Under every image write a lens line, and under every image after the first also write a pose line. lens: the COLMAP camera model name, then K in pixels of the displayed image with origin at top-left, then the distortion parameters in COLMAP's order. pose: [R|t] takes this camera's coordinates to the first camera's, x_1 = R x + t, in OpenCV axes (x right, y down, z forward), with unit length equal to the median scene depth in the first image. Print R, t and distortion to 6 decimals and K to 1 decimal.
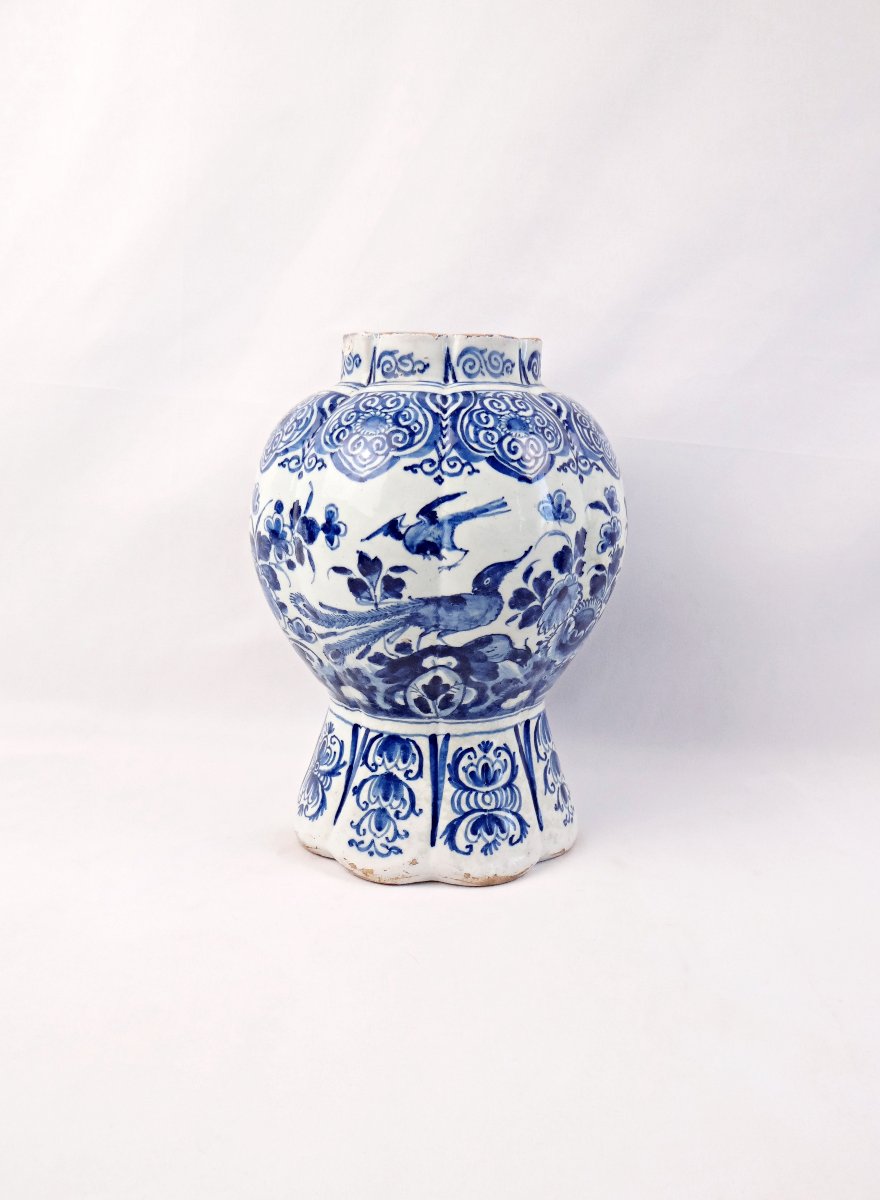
lens RADIAL K [[1003.3, 0, 440.0], [0, 1003.3, 600.0], [0, 0, 1]] dist [-0.002498, 0.002434]
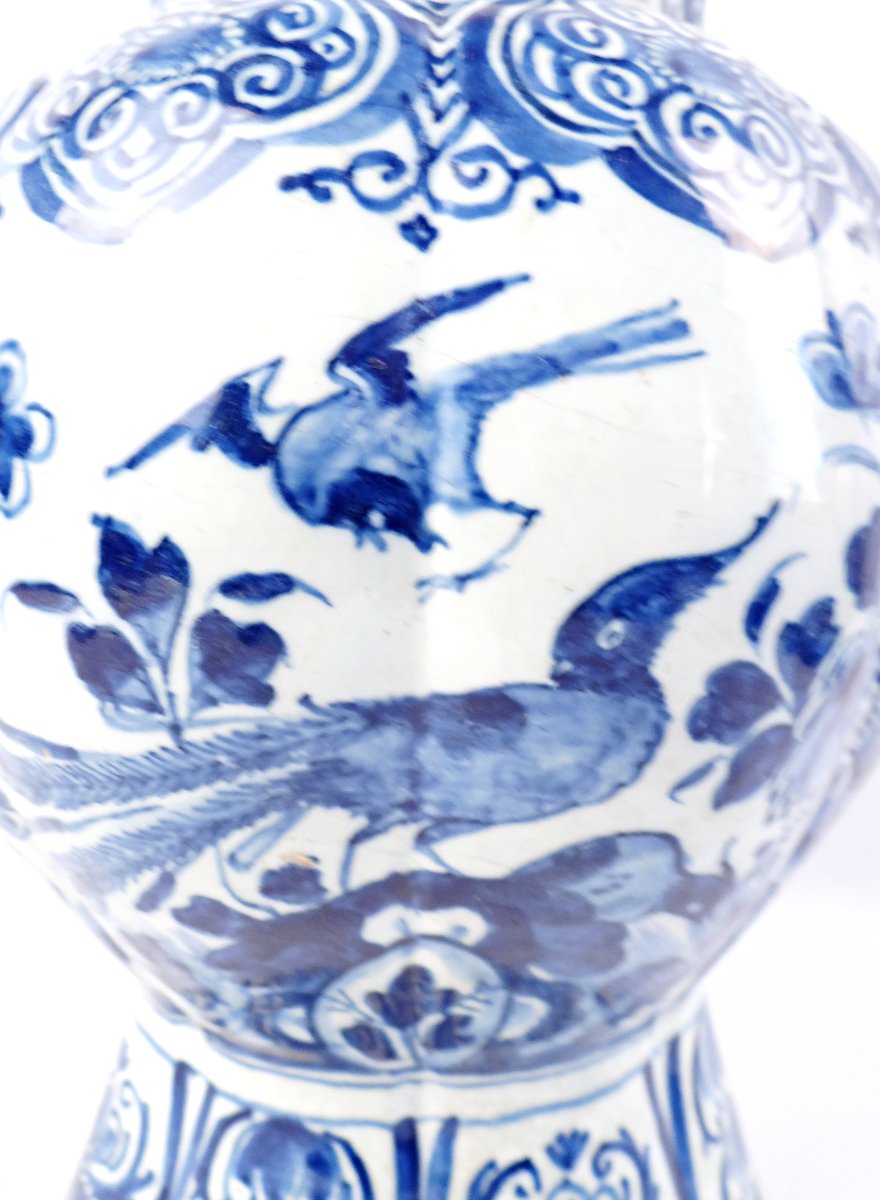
lens RADIAL K [[1003.3, 0, 440.0], [0, 1003.3, 600.0], [0, 0, 1]] dist [-0.002498, 0.002434]
pose [[0.999974, -0.001494, 0.007108, 0.002174], [0.002013, 0.997290, -0.073543, -0.009141], [-0.006979, 0.073556, 0.997267, 0.743448]]
